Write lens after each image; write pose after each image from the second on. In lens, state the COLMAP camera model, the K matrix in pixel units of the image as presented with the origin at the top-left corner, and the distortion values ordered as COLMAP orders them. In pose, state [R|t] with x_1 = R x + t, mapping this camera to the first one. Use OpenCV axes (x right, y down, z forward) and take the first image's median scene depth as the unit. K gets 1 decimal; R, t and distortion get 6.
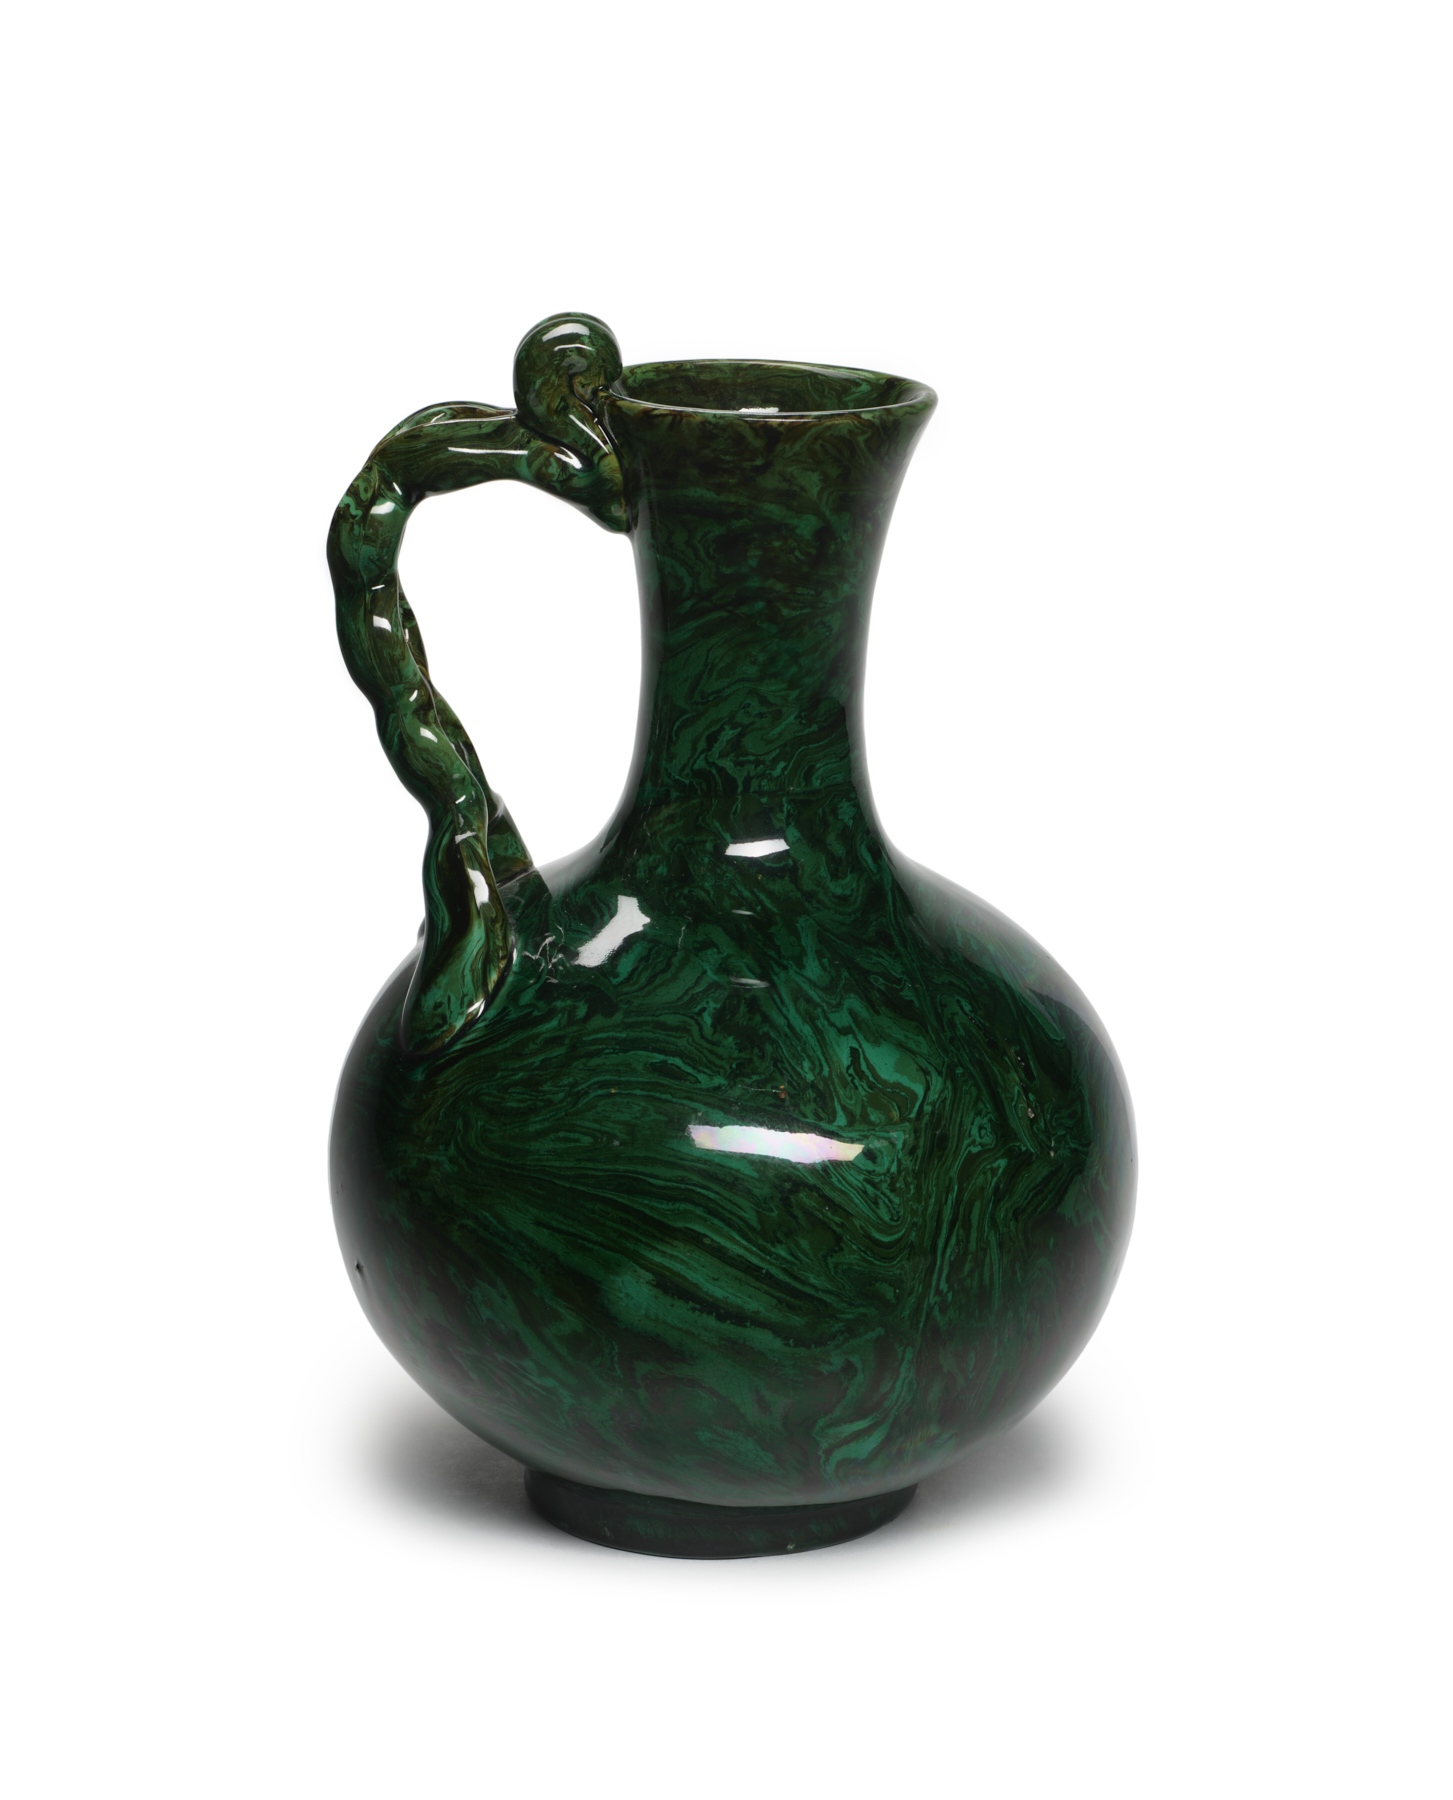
lens RADIAL K [[5007.7, 0, 729.7], [0, 5007.7, 901.0], [0, 0, 1]] dist [-0.016060, 0.000000]
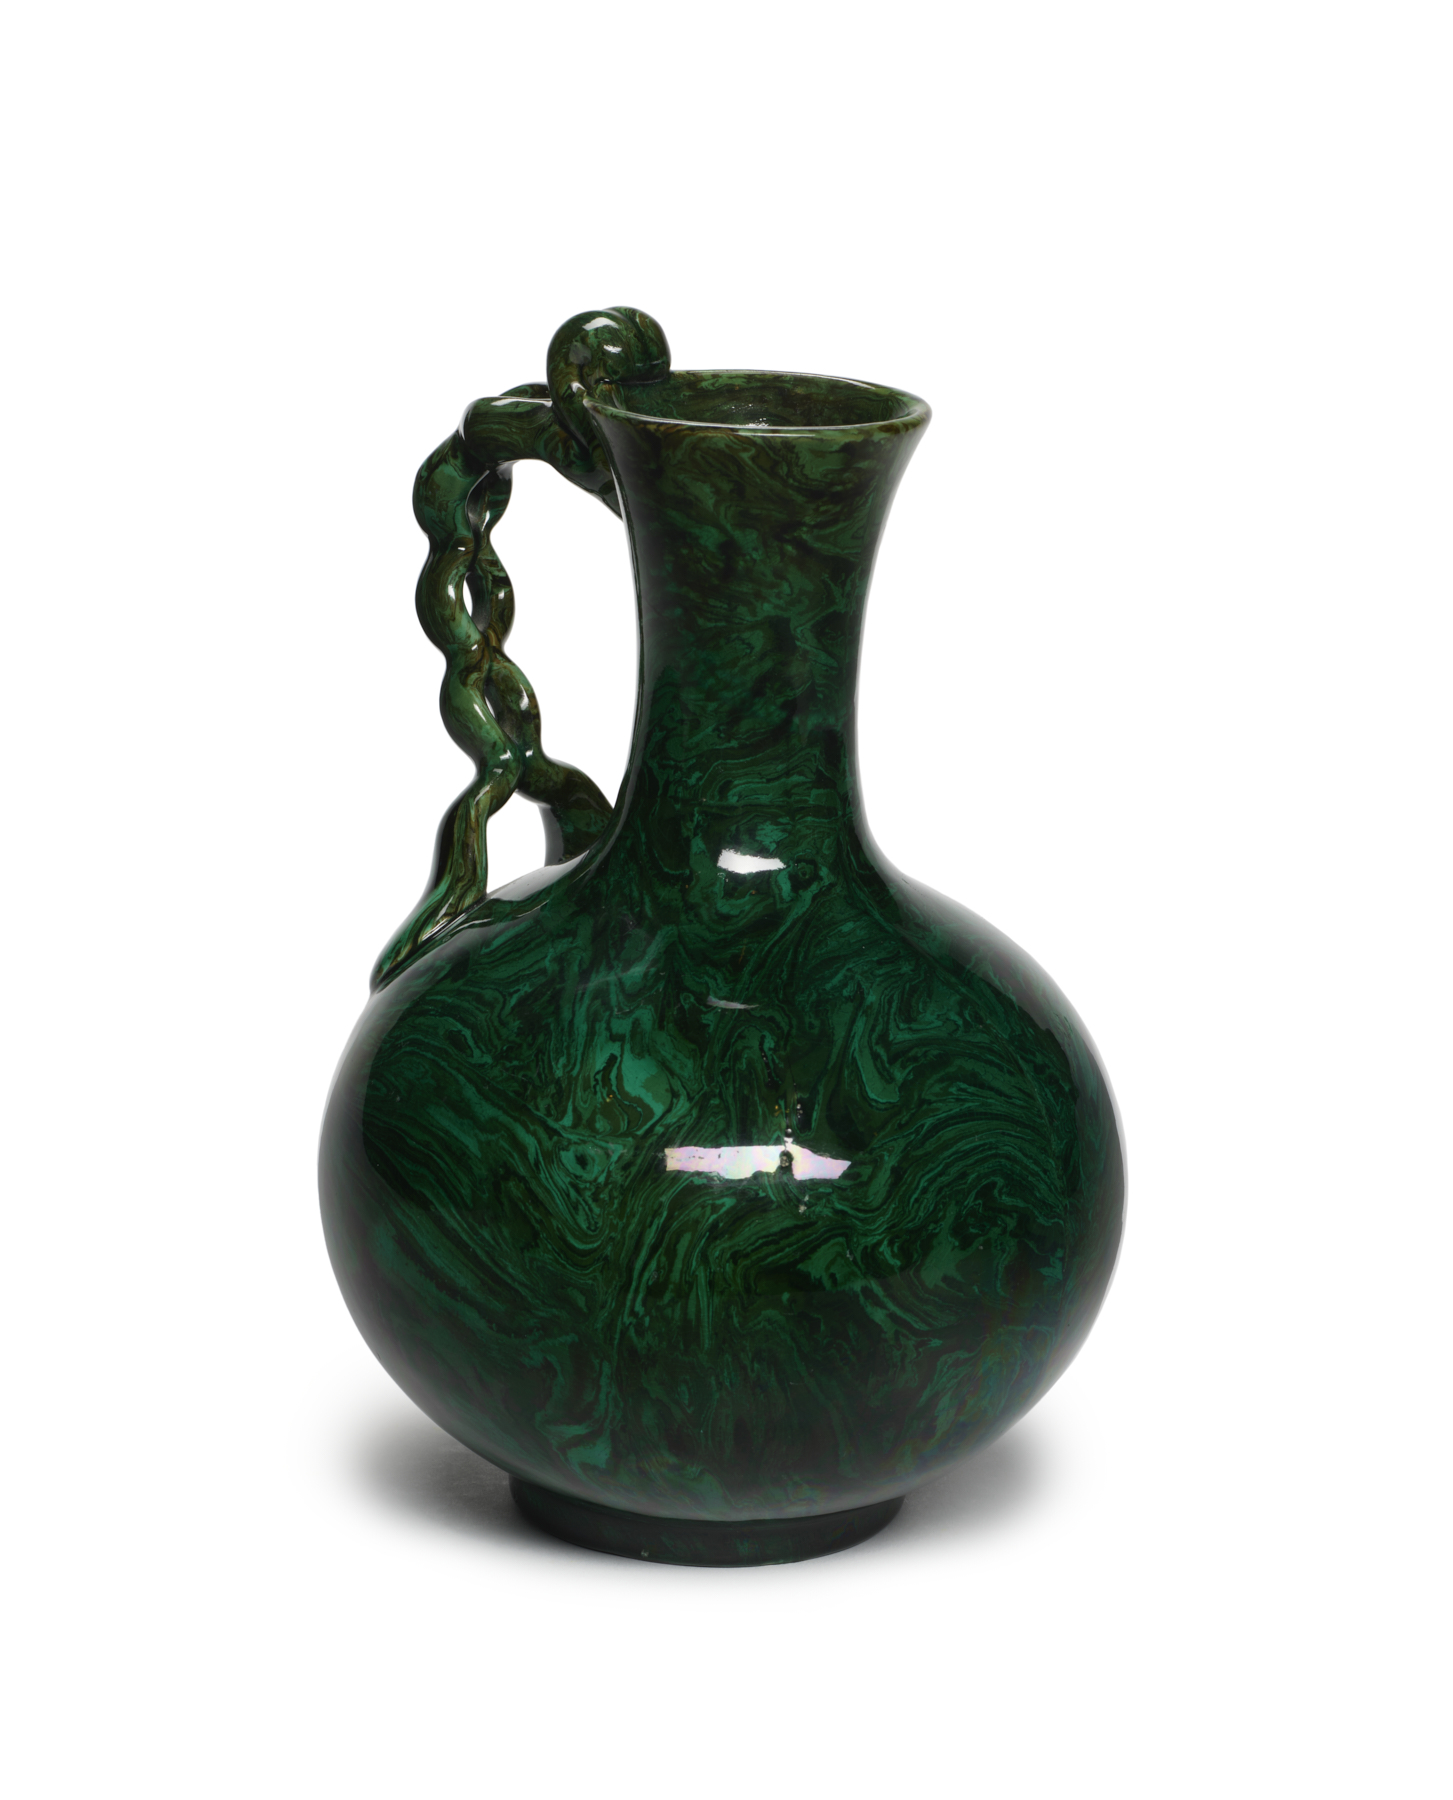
lens RADIAL K [[5007.7, 0, 726.7], [0, 5007.7, 894.9], [0, 0, 1]] dist [-0.016060, 0.000000]
pose [[0.770776, 0.170993, -0.613731, 0.644163], [-0.180562, 0.982442, 0.046955, -0.052591], [0.610984, 0.074624, 0.788118, 0.222551]]
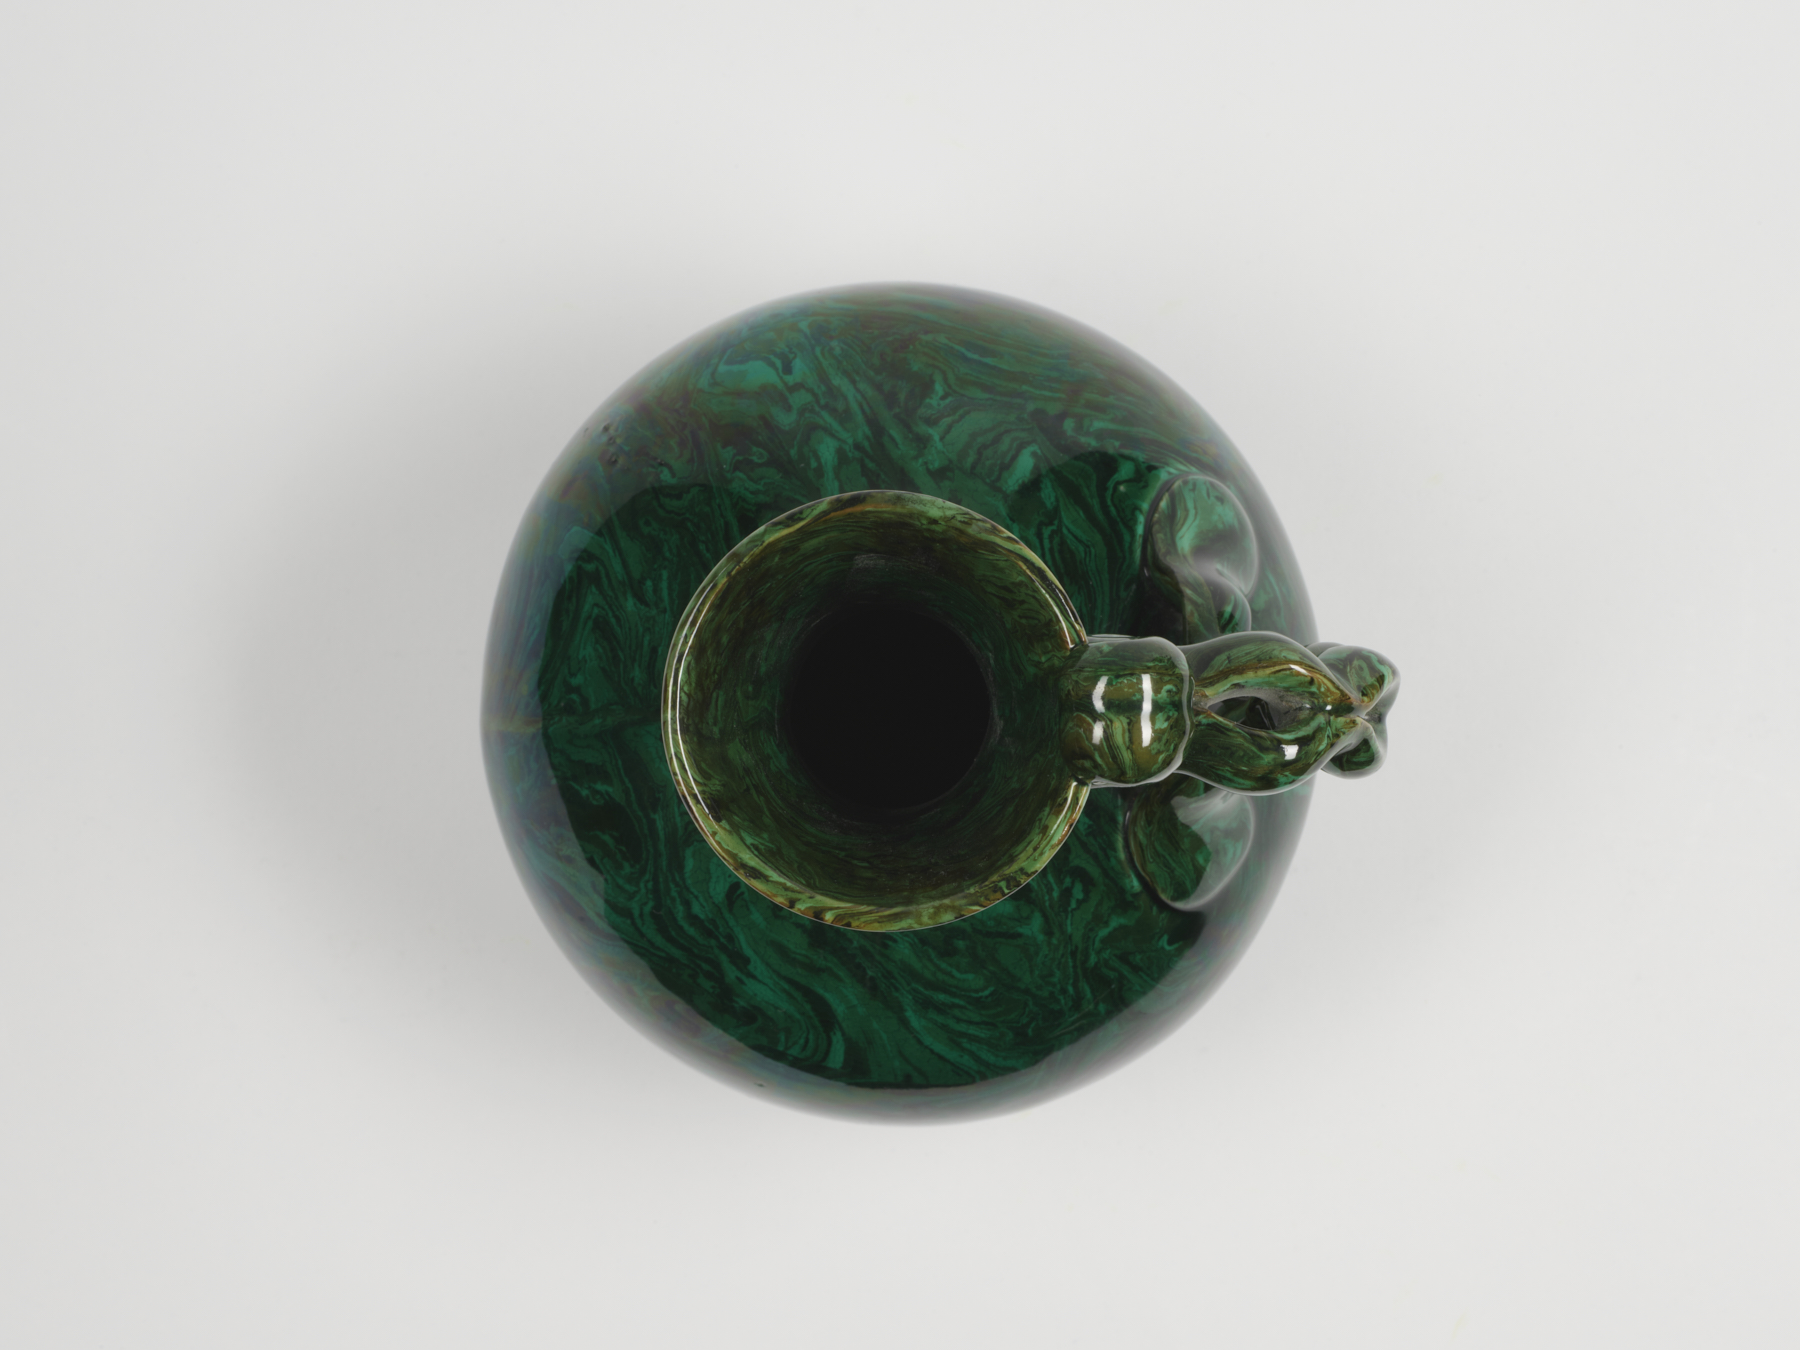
lens RADIAL K [[4066.7, 0, 899.4], [0, 4066.7, 676.5], [0, 0, 1]] dist [0.059200, 0.000000]
pose [[-0.999778, -0.016762, -0.012803, 0.012177], [-0.008010, -0.259754, 0.965642, -0.744197], [-0.019512, 0.965529, 0.259562, 0.843968]]
